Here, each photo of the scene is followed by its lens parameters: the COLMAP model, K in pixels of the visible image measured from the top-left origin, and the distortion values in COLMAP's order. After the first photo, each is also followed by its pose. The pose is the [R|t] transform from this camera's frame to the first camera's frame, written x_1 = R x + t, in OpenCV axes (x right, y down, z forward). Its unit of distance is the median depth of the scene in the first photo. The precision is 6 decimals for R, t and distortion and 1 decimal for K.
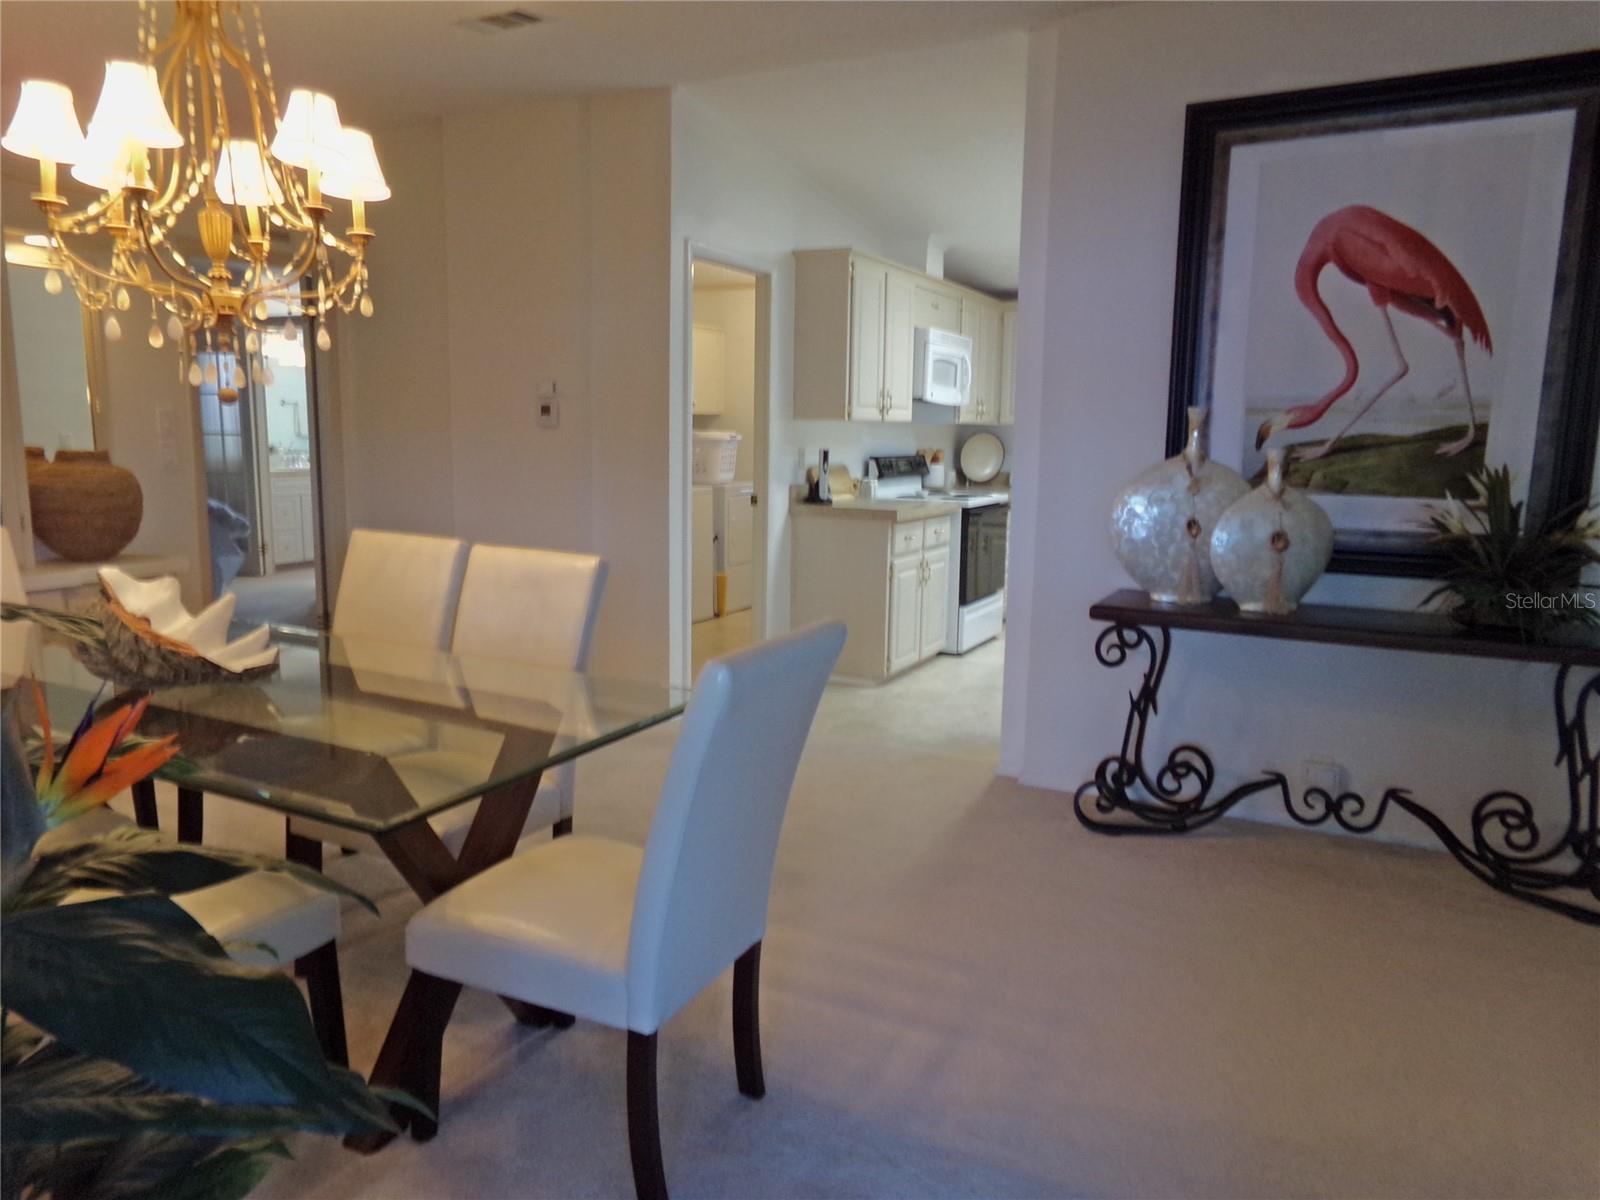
lens RADIAL K [[1077.3, 0, 800.0], [0, 1077.3, 600.0], [0, 0, 1]] dist [0.001114, 0.006470]
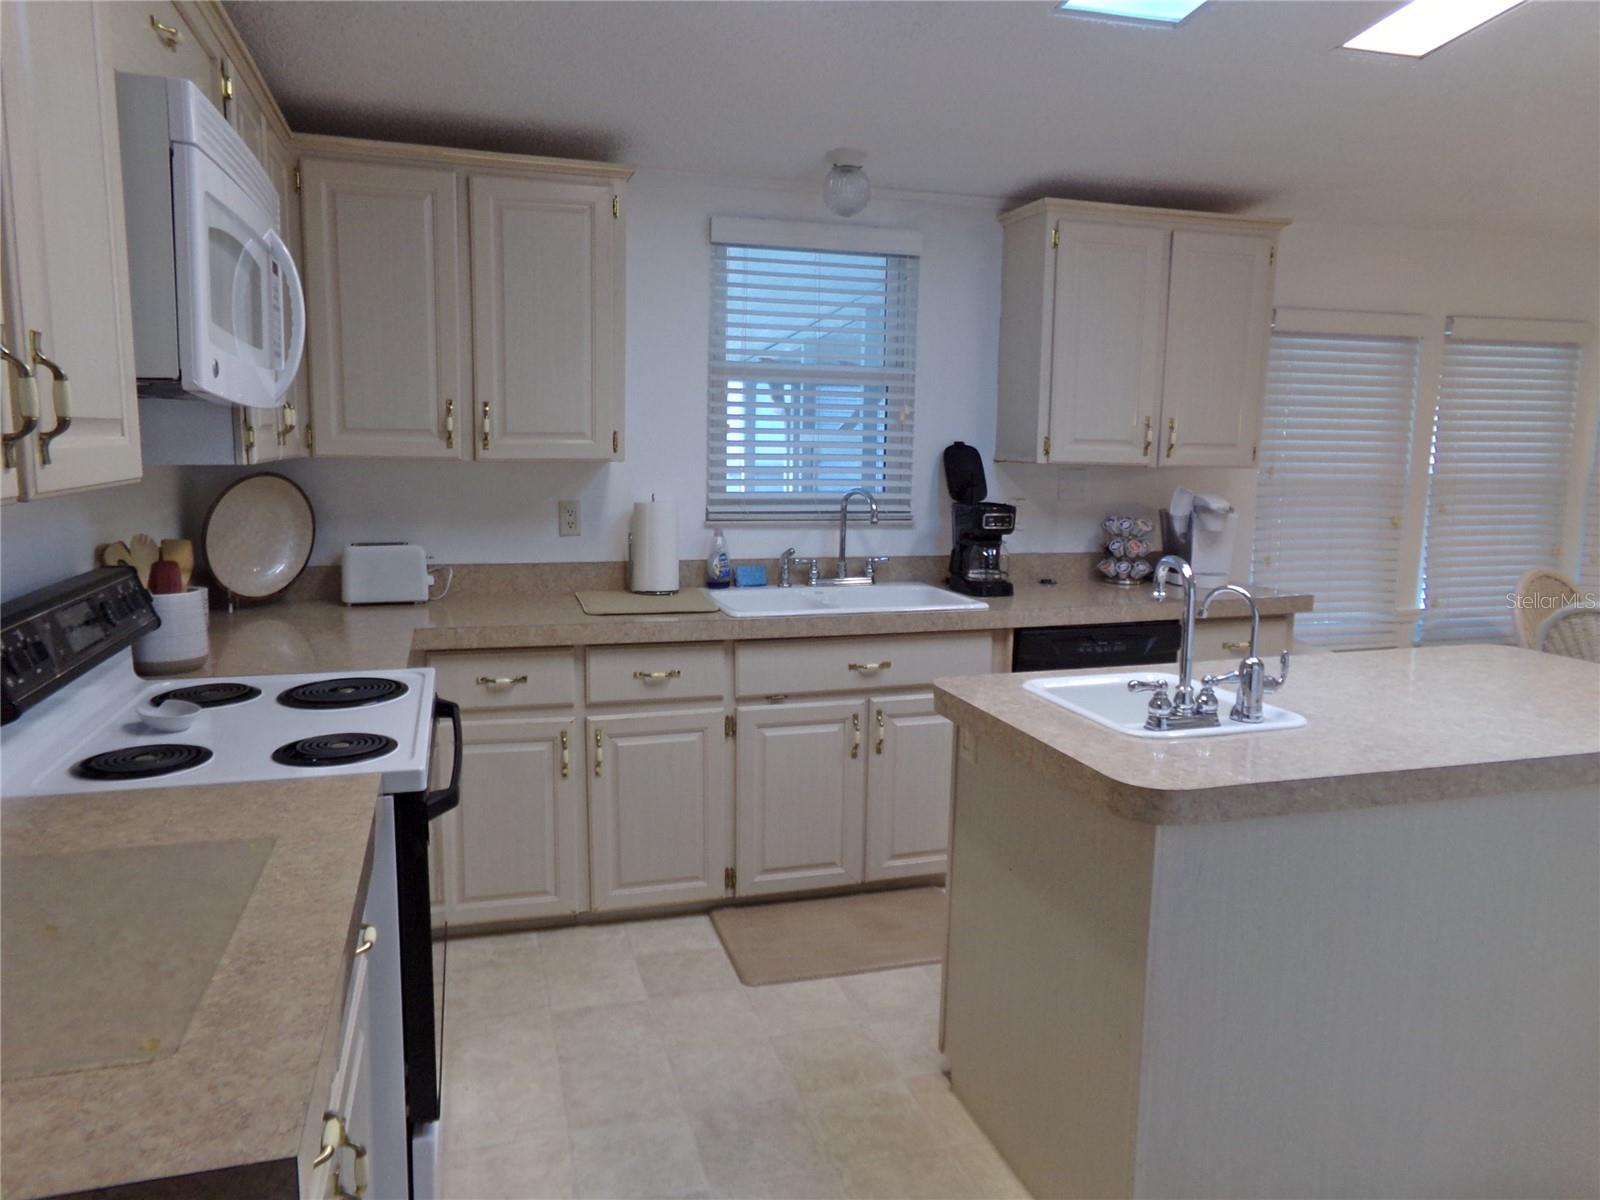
lens RADIAL K [[1077.3, 0, 800.0], [0, 1077.3, 600.0], [0, 0, 1]] dist [0.001114, 0.006470]
pose [[0.713047, -0.109030, 0.692587, 0.031095], [0.112513, 0.992826, 0.040459, -0.107037], [-0.692030, 0.049075, 0.720199, 0.589819]]
